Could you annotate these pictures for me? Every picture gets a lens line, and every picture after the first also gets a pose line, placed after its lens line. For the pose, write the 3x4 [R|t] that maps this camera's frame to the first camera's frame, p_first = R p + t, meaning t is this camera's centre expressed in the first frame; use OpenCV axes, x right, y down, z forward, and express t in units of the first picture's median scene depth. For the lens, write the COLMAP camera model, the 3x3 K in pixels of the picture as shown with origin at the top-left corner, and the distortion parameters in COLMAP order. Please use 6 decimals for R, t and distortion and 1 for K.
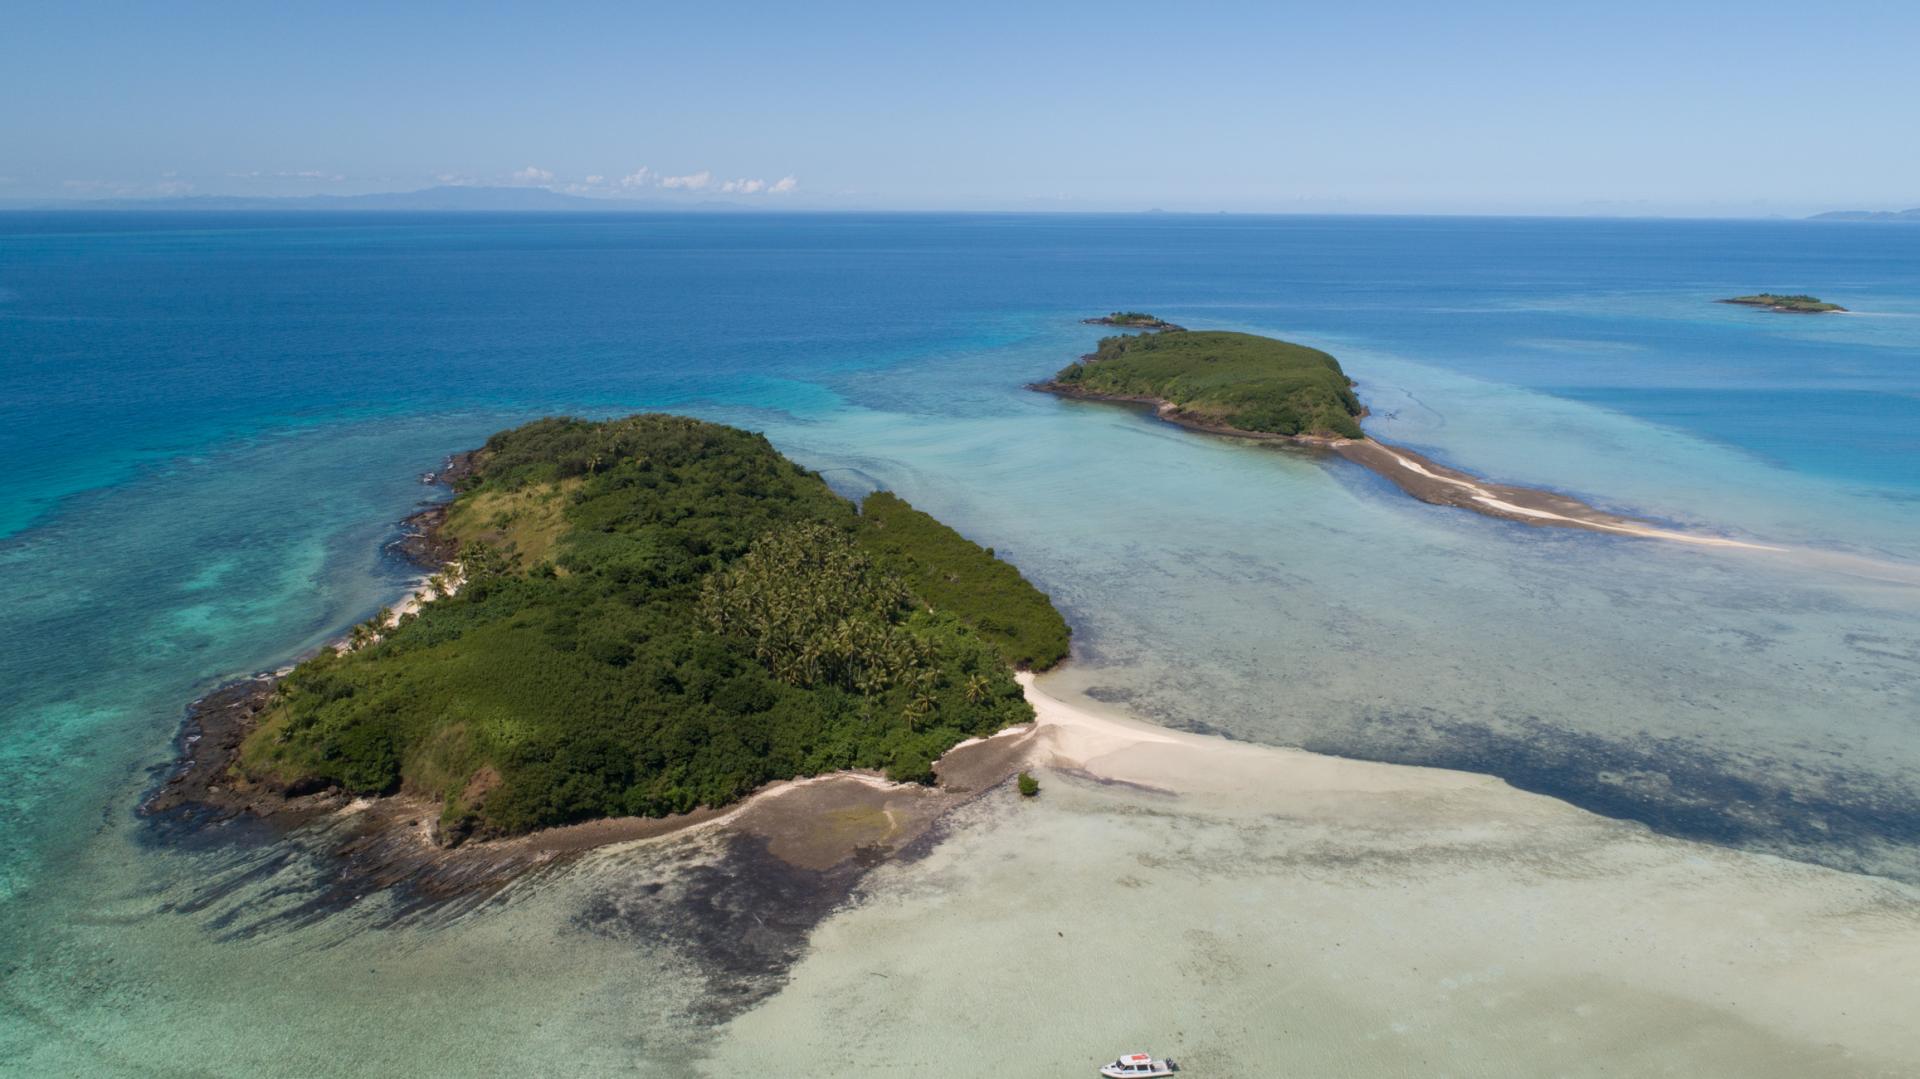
lens RADIAL K [[1311.0, 0, 969.3], [0, 1311.0, 542.8], [0, 0, 1]] dist [-0.013238, 0.005843]
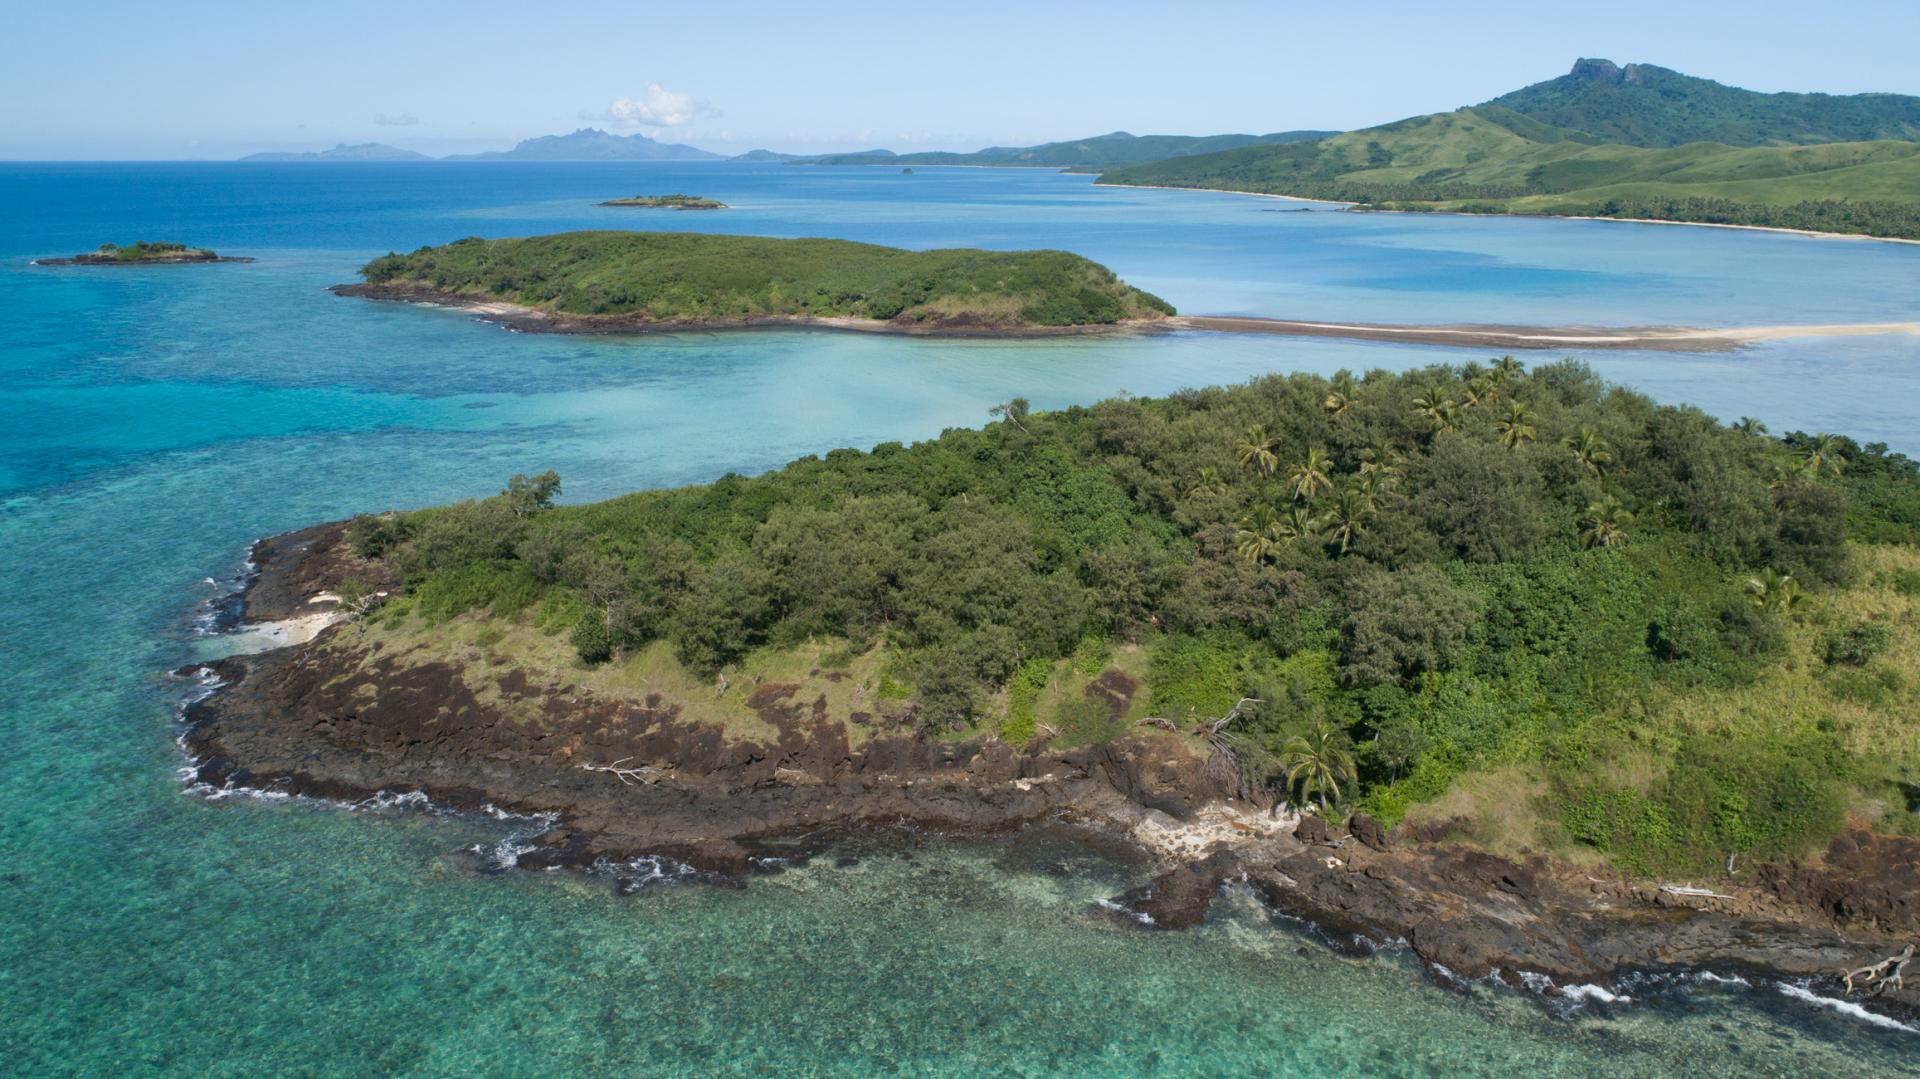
lens RADIAL K [[1311.0, 0, 963.0], [0, 1311.0, 539.1], [0, 0, 1]] dist [-0.013238, 0.005843]
pose [[0.490392, -0.250520, 0.834719, -1.129982], [0.218636, 0.962528, 0.160431, -0.251630], [-0.843631, 0.103826, 0.526789, 1.687338]]
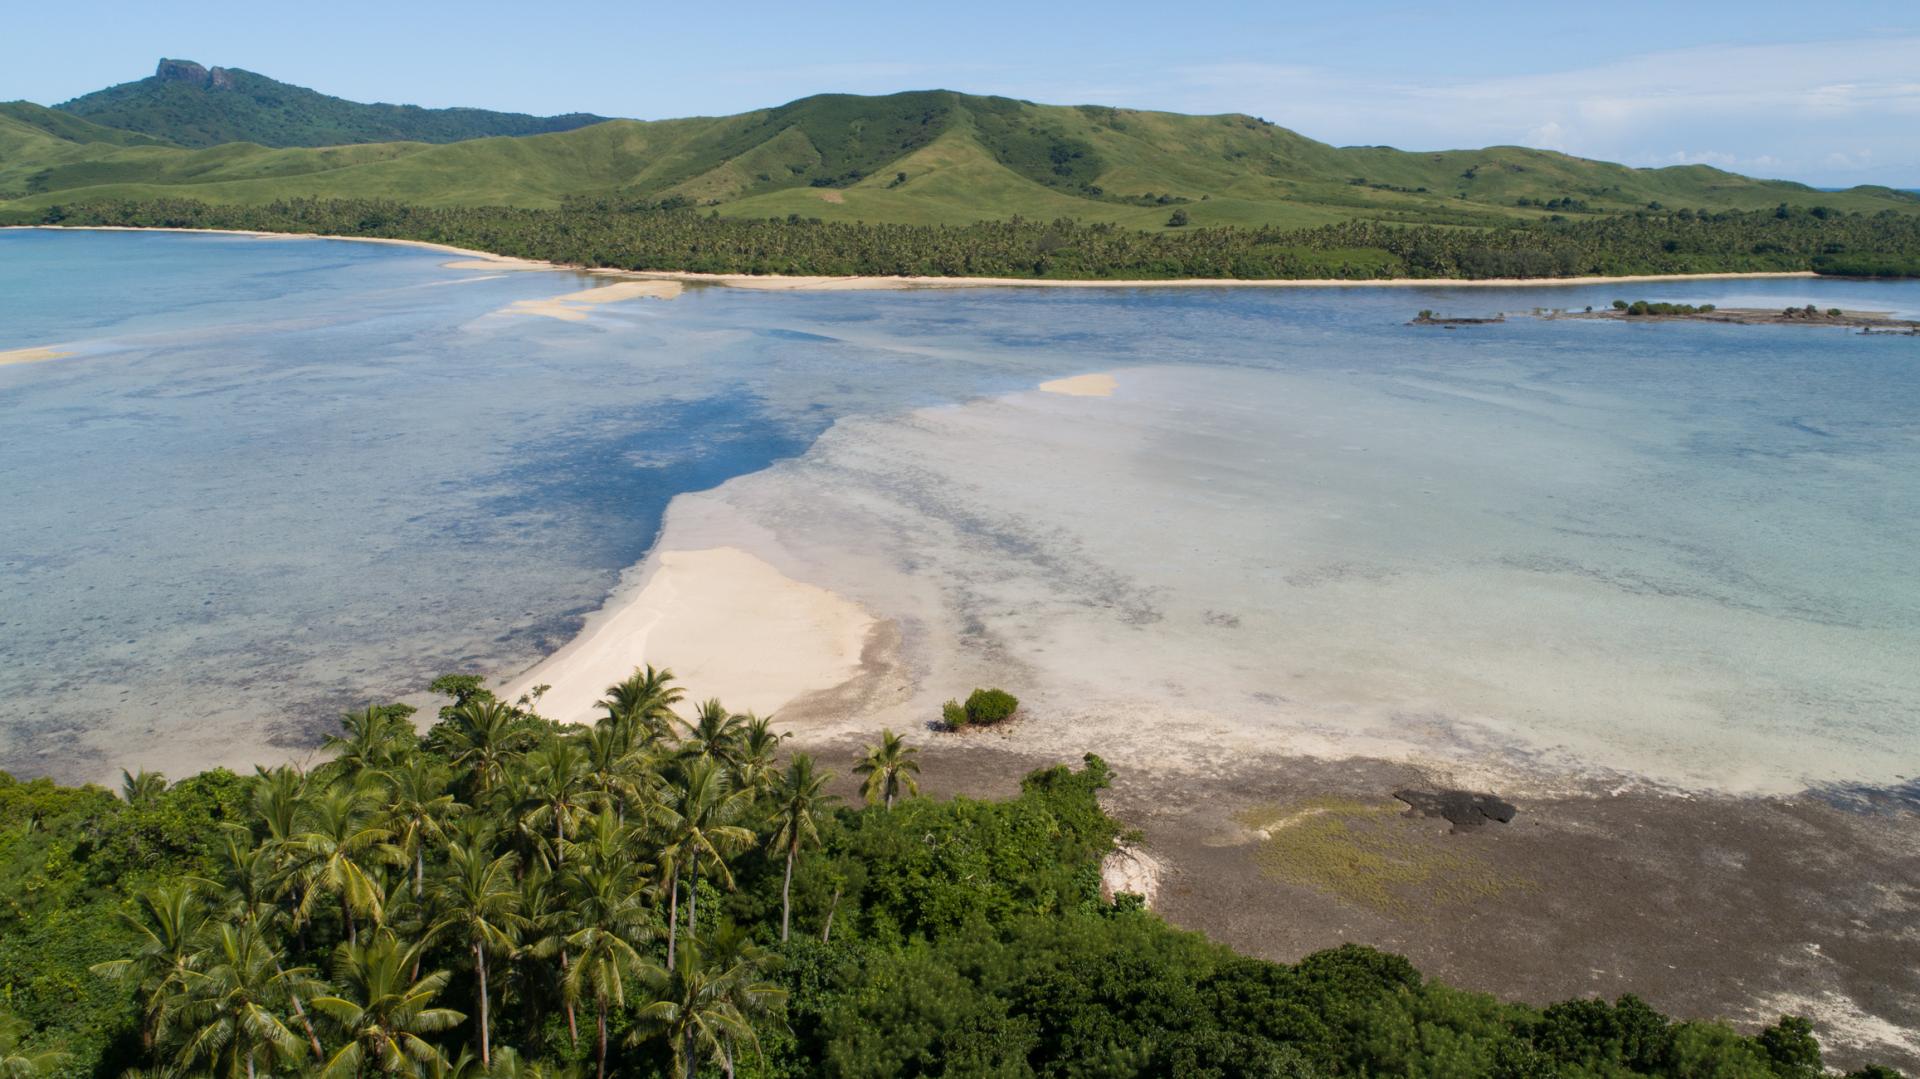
lens RADIAL K [[1311.0, 0, 950.4], [0, 1311.0, 571.8], [0, 0, 1]] dist [-0.013238, 0.005843]
pose [[-0.378526, -0.277253, 0.883091, -0.322096], [0.224117, 0.898238, 0.378074, -0.027592], [-0.898048, 0.341026, -0.277869, 1.082445]]
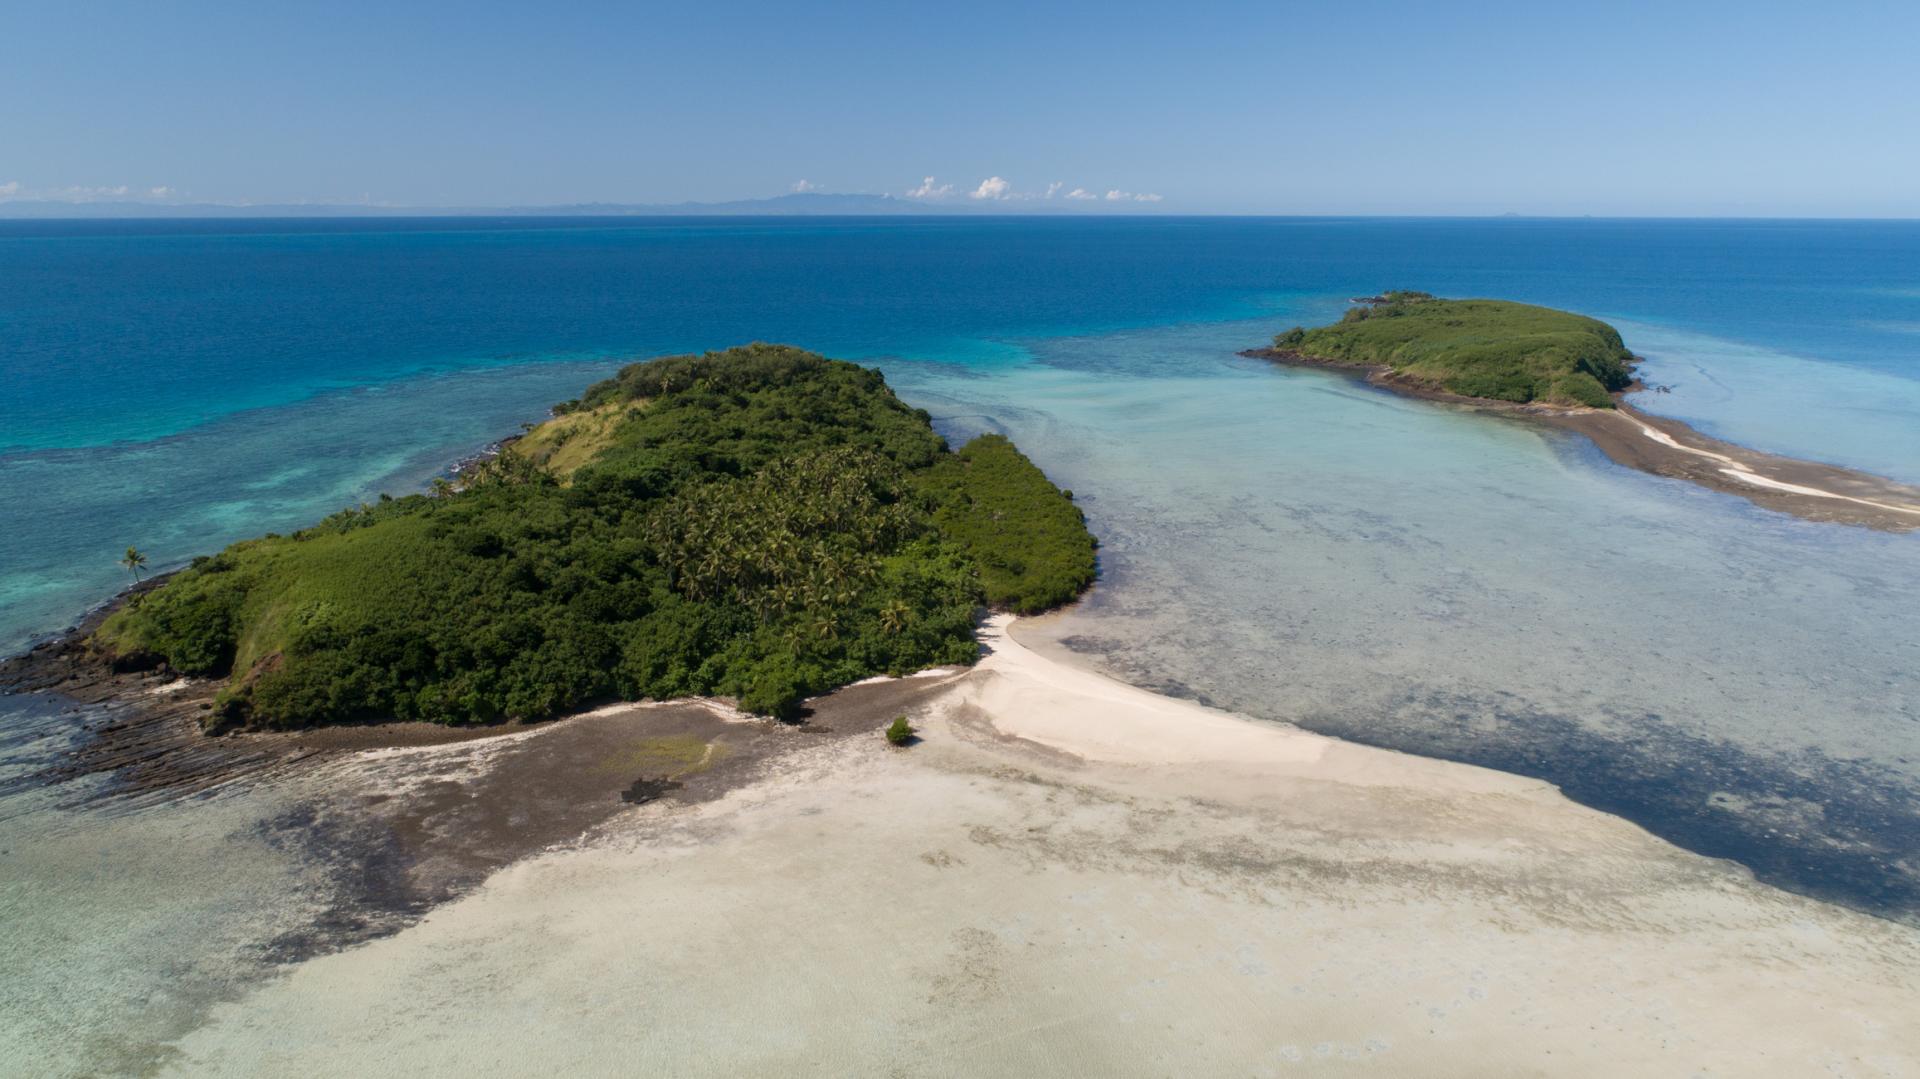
lens RADIAL K [[1311.0, 0, 969.8], [0, 1311.0, 536.1], [0, 0, 1]] dist [-0.013238, 0.005843]
pose [[0.969870, 0.054169, -0.237526, 0.258436], [-0.056316, 0.998410, -0.002258, 0.064107], [0.237026, 0.015566, 0.971379, 0.232730]]
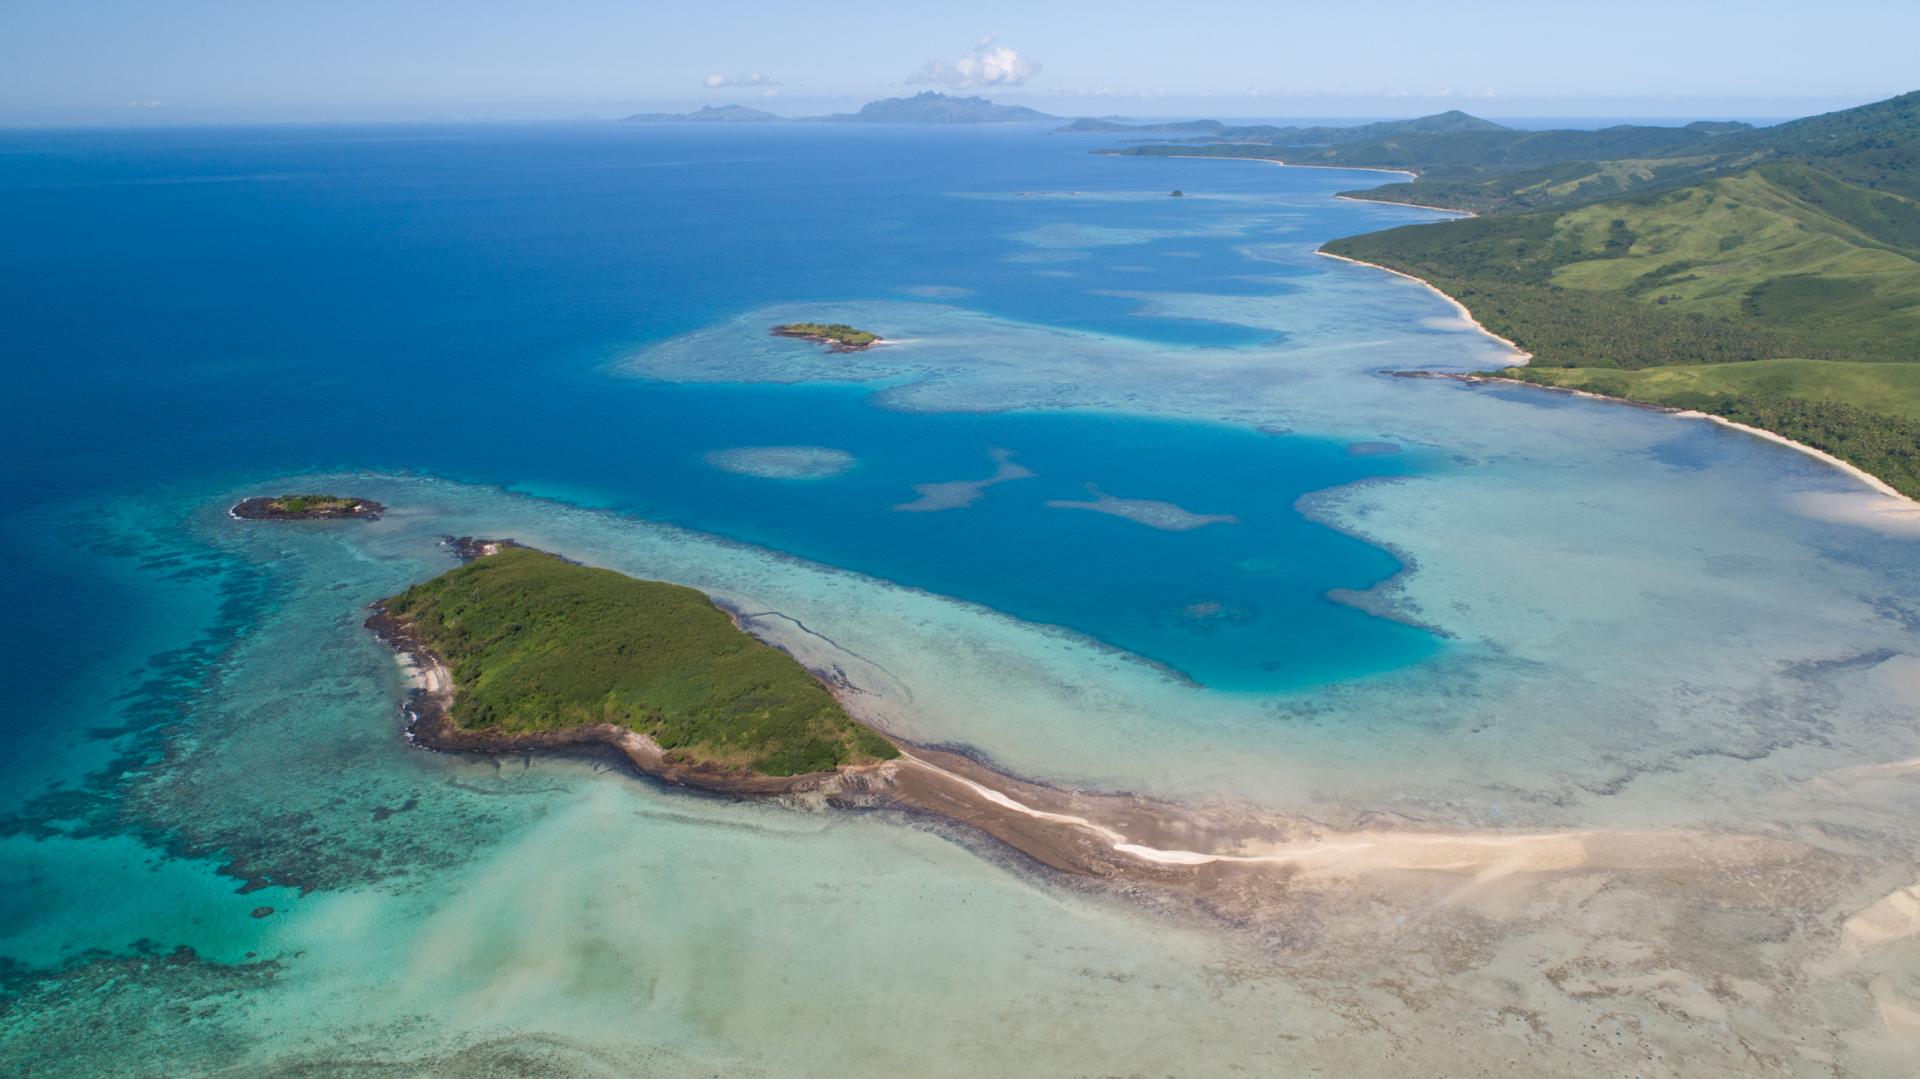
lens RADIAL K [[1311.0, 0, 959.7], [0, 1311.0, 534.5], [0, 0, 1]] dist [-0.013238, 0.005843]
pose [[0.691203, -0.230281, 0.684989, -0.754556], [0.185130, 0.972664, 0.140184, -0.902897], [-0.698546, 0.029917, 0.714940, 0.598183]]
